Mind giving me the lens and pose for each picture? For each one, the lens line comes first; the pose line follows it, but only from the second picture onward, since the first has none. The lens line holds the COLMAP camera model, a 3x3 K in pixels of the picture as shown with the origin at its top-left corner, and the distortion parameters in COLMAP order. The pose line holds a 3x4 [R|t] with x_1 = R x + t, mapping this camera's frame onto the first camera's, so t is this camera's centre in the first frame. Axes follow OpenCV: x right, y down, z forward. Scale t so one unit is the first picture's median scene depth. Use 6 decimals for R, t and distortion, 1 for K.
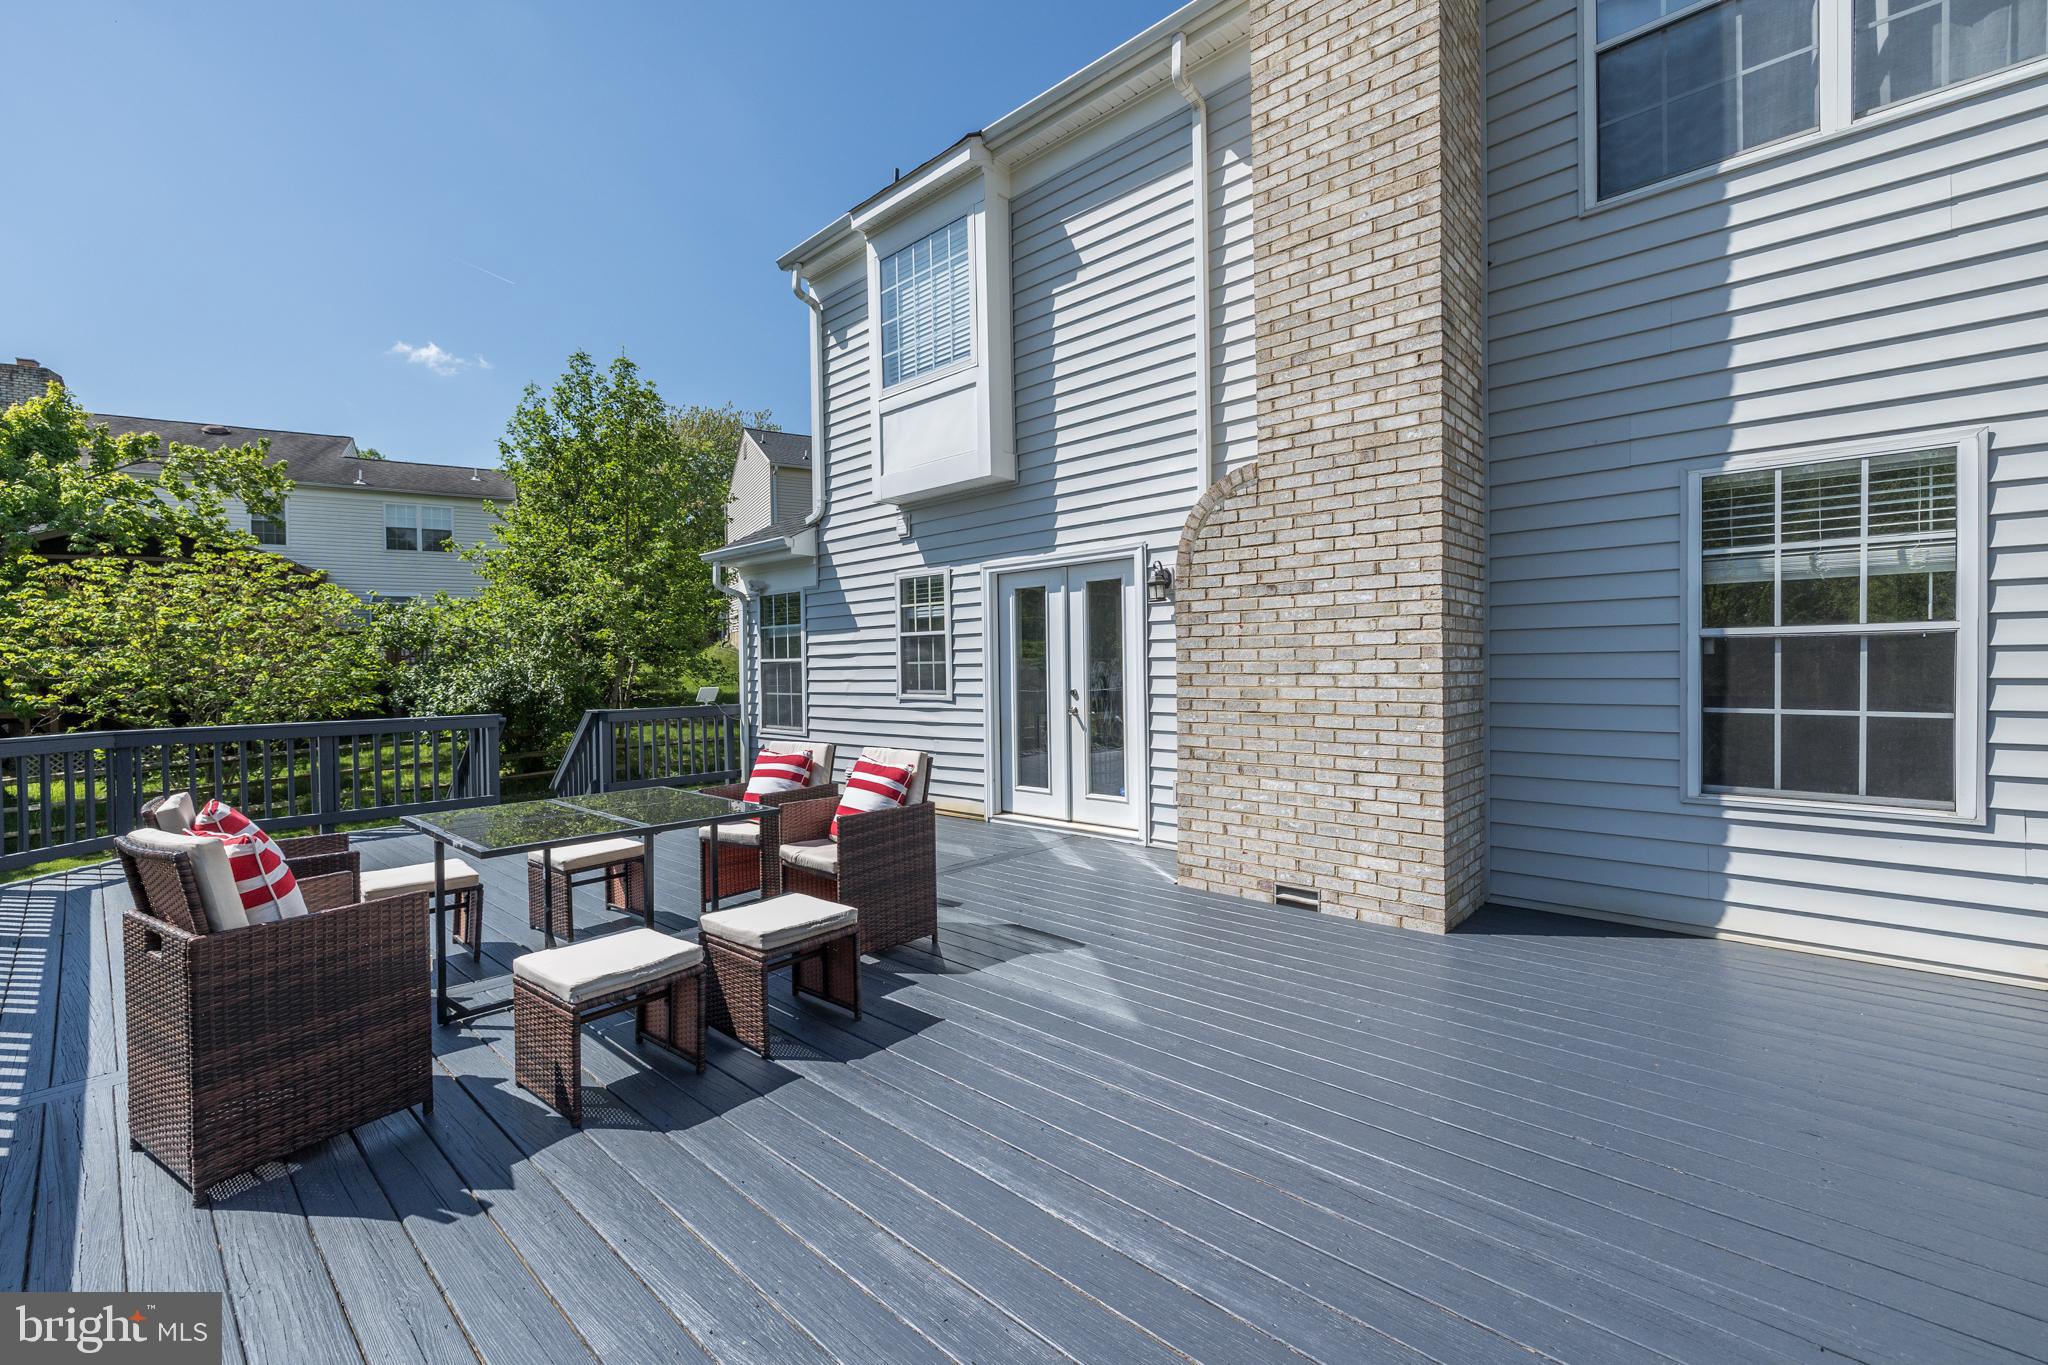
lens RADIAL K [[856.9, 0, 1024.0], [0, 856.9, 682.5], [0, 0, 1]] dist [-0.000673, -0.000008]
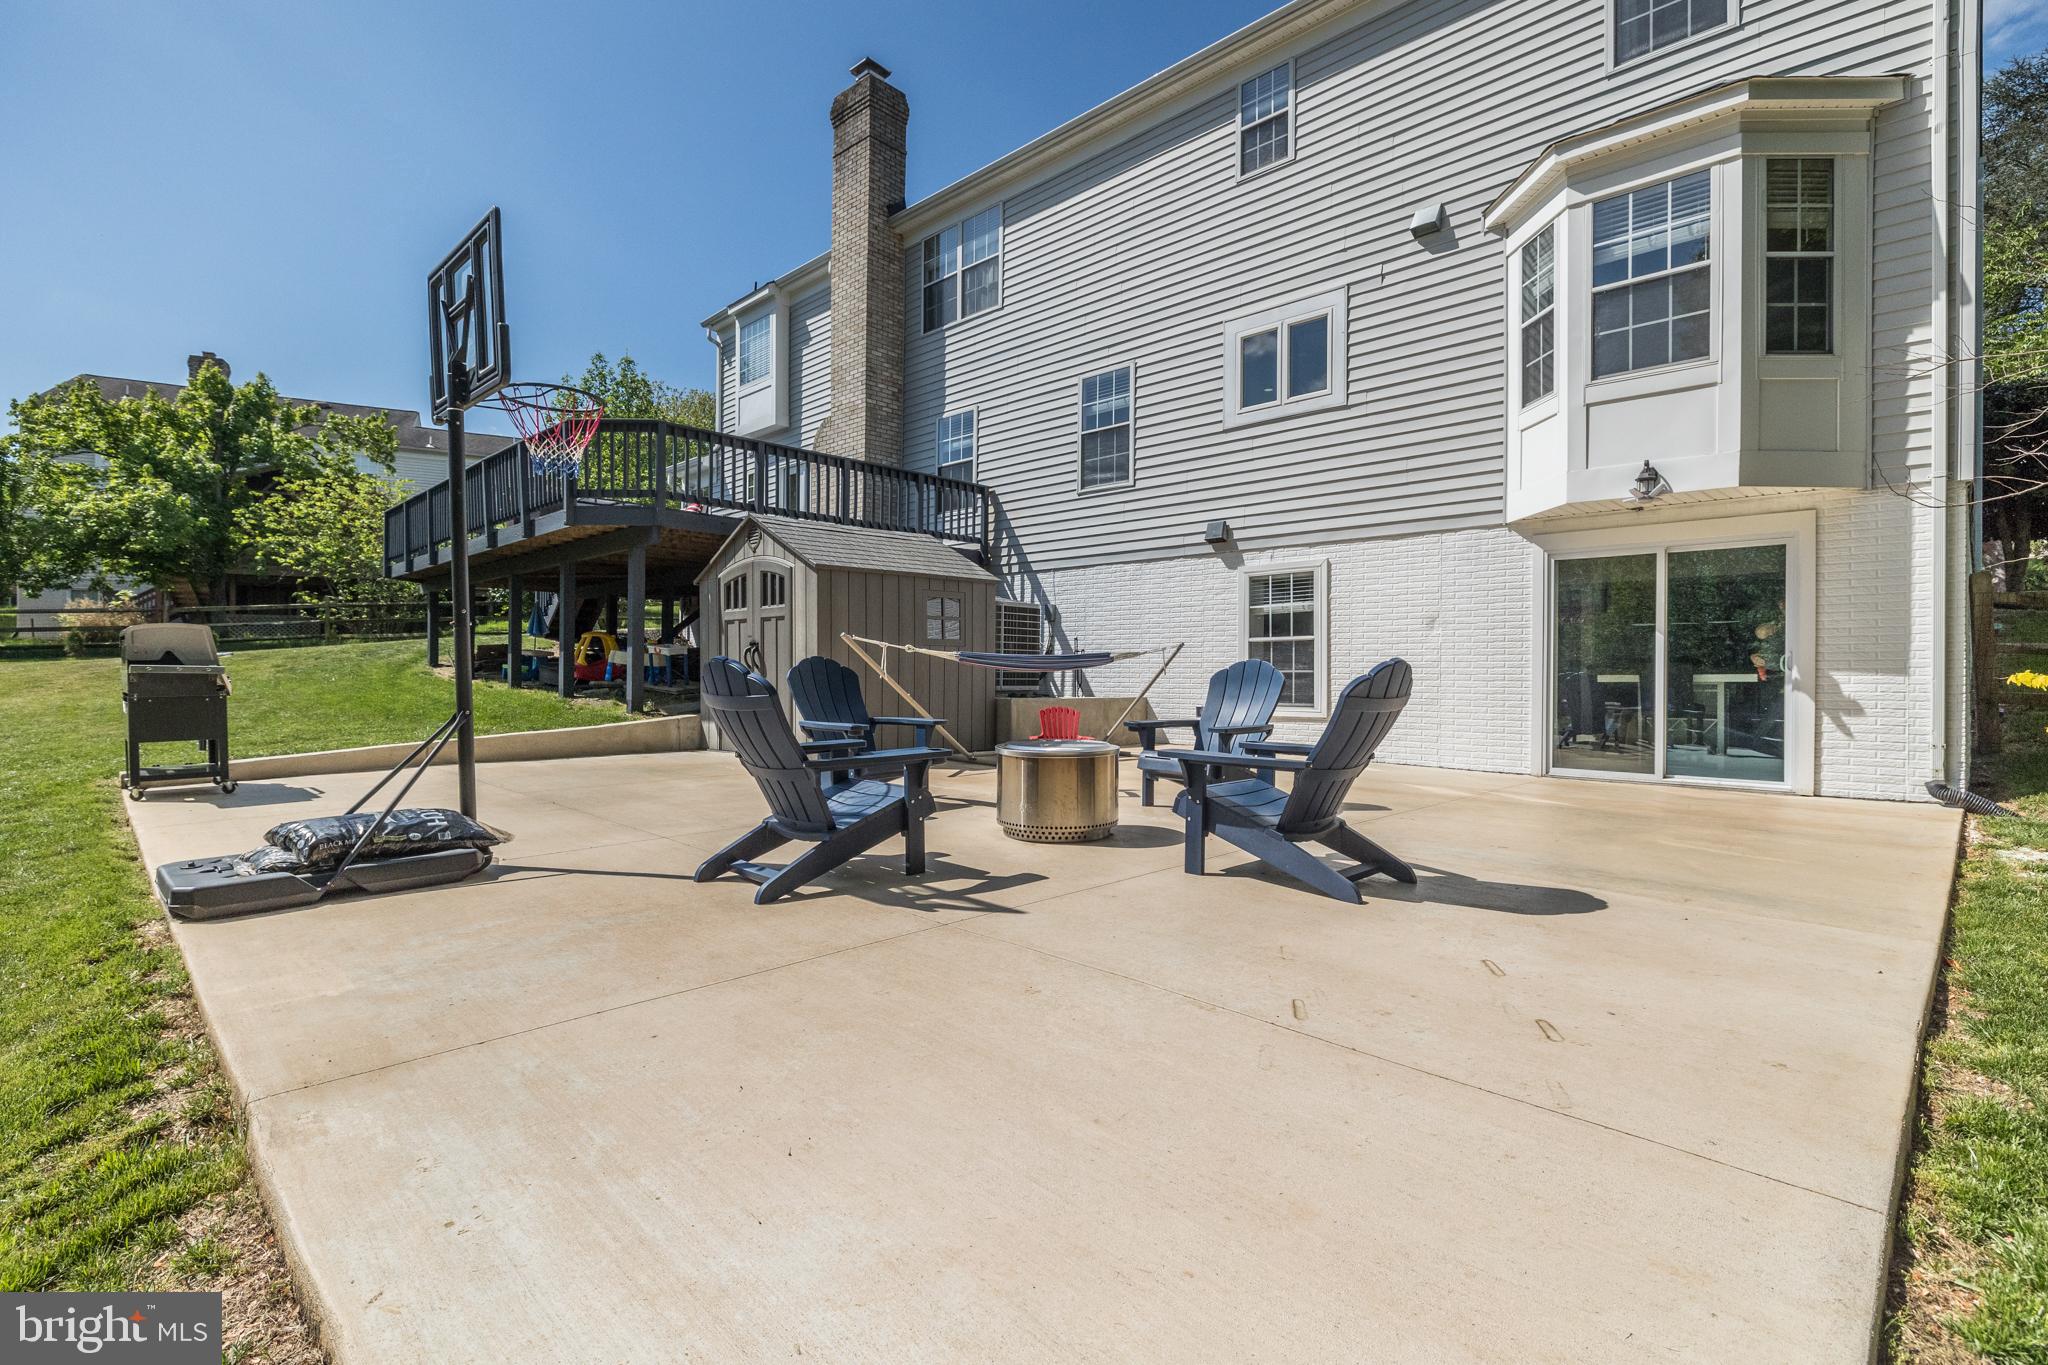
lens RADIAL K [[950.6, 0, 1024.0], [0, 950.6, 682.5], [0, 0, 1]] dist [-0.000904, -0.000028]
pose [[0.999122, 0.018245, -0.037706, 0.381131], [-0.018623, 0.999780, -0.009687, 0.243306], [0.037521, 0.010380, 0.999242, -0.800342]]
